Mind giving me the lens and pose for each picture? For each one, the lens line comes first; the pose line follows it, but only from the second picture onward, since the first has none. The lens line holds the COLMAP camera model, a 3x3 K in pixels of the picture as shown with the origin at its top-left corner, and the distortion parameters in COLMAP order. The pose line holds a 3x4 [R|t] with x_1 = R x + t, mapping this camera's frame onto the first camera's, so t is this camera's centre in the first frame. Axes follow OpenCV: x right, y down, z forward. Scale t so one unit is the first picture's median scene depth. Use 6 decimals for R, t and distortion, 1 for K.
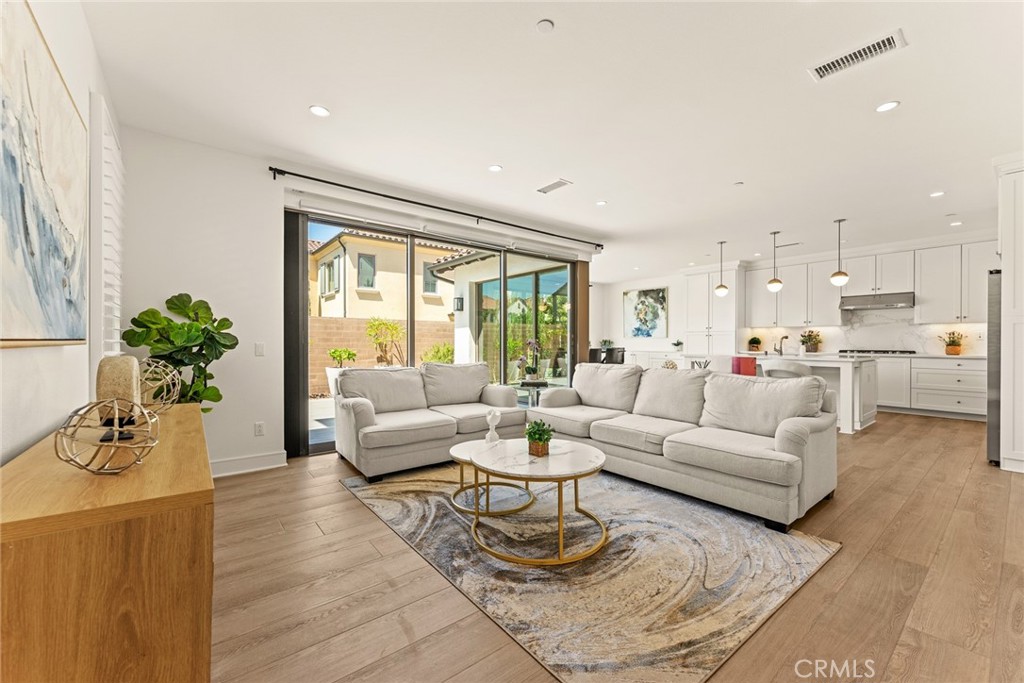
lens RADIAL K [[408.2, 0, 516.7], [0, 408.2, 341.8], [0, 0, 1]] dist [-0.000873, 0.001176]
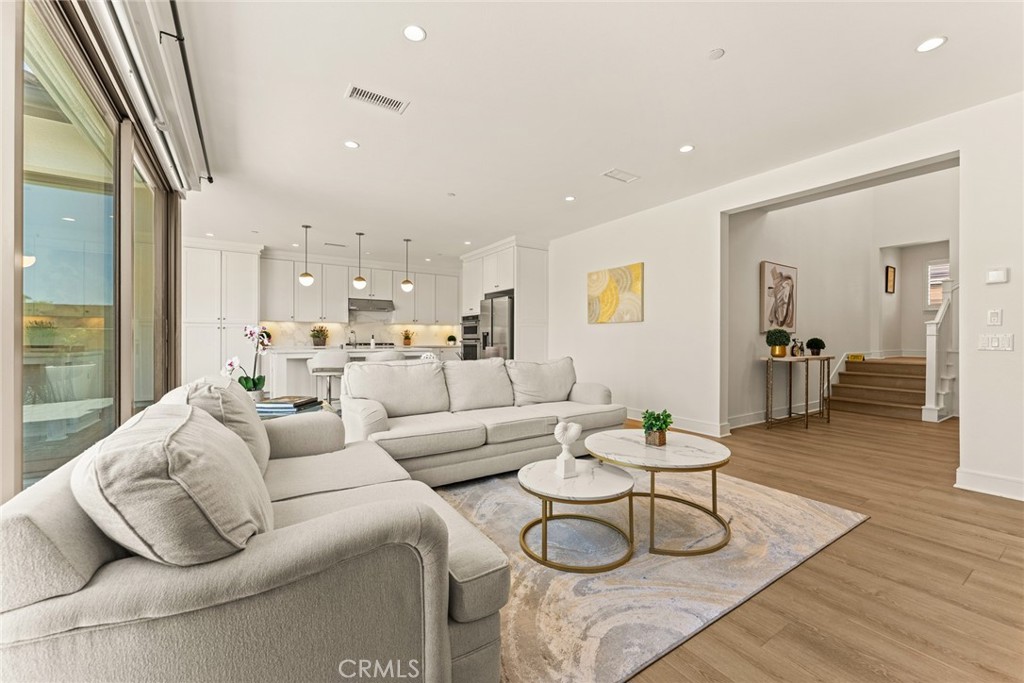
lens RADIAL K [[408.2, 0, 508.4], [0, 408.2, 342.4], [0, 0, 1]] dist [-0.000873, 0.001176]
pose [[0.099355, -0.008136, 0.995019, -0.339042], [-0.001191, 0.999965, 0.008295, 0.006852], [-0.995051, -0.002010, 0.099342, 0.441924]]
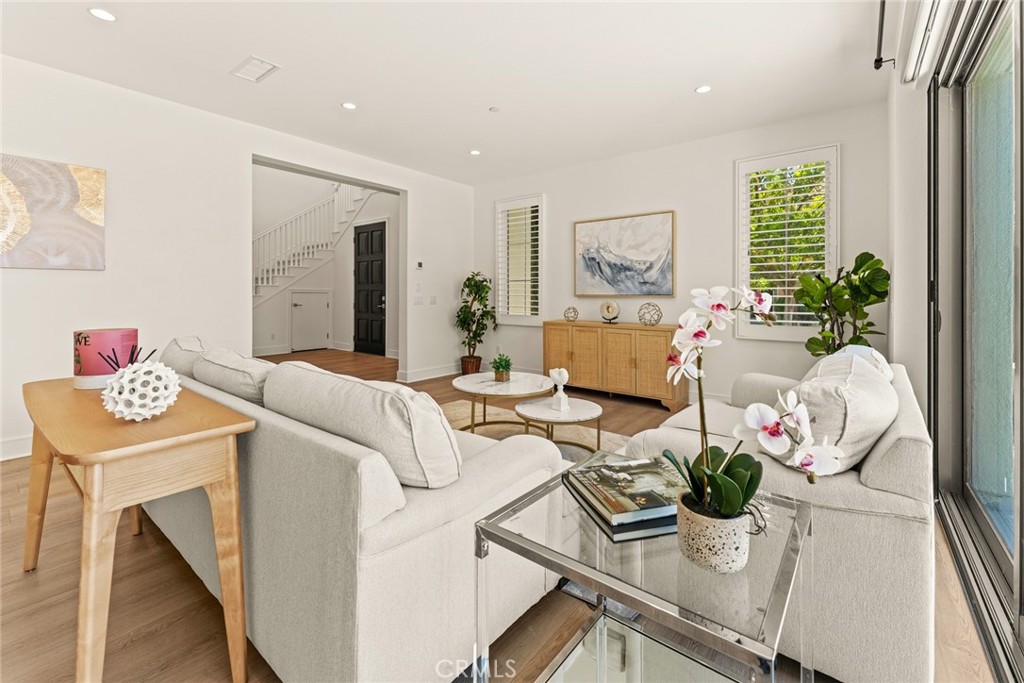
lens RADIAL K [[432.6, 0, 523.9], [0, 432.6, 294.0], [0, 0, 1]] dist [0.001753, 0.001396]
pose [[-0.972210, -0.002503, -0.234097, 0.112224], [-0.003275, 0.999990, 0.002908, -0.004451], [0.234087, 0.003594, -0.972209, 0.836946]]
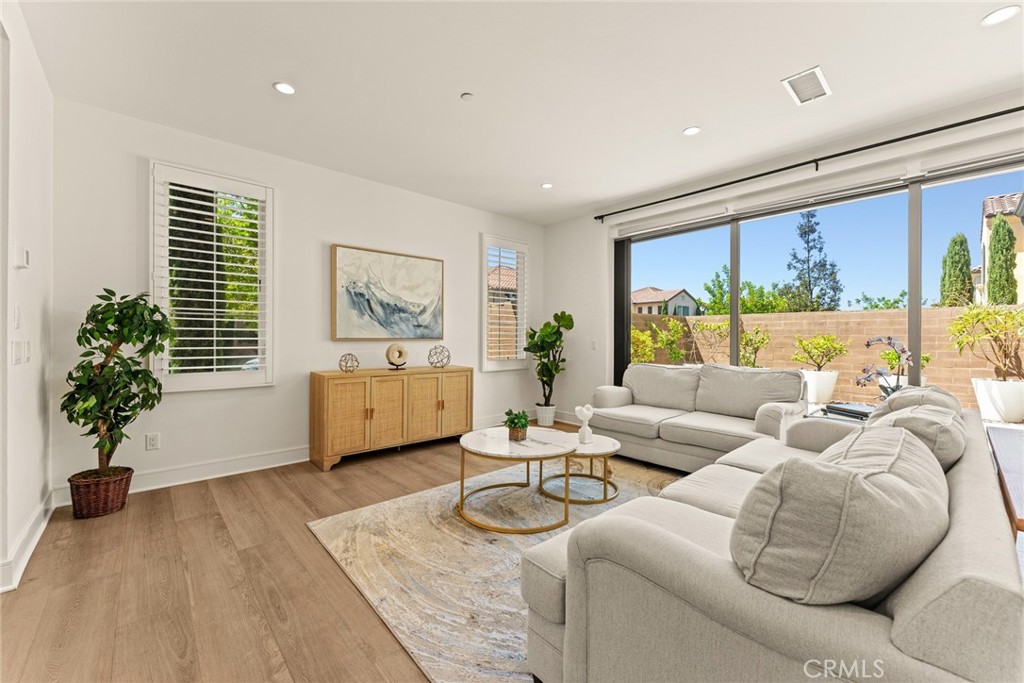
lens RADIAL K [[408.2, 0, 505.2], [0, 408.2, 338.5], [0, 0, 1]] dist [-0.000873, 0.001176]
pose [[0.053063, -0.003434, -0.998585, 0.414165], [-0.003126, 0.999989, -0.003605, 0.001055], [0.998586, 0.003313, 0.053051, 0.317759]]
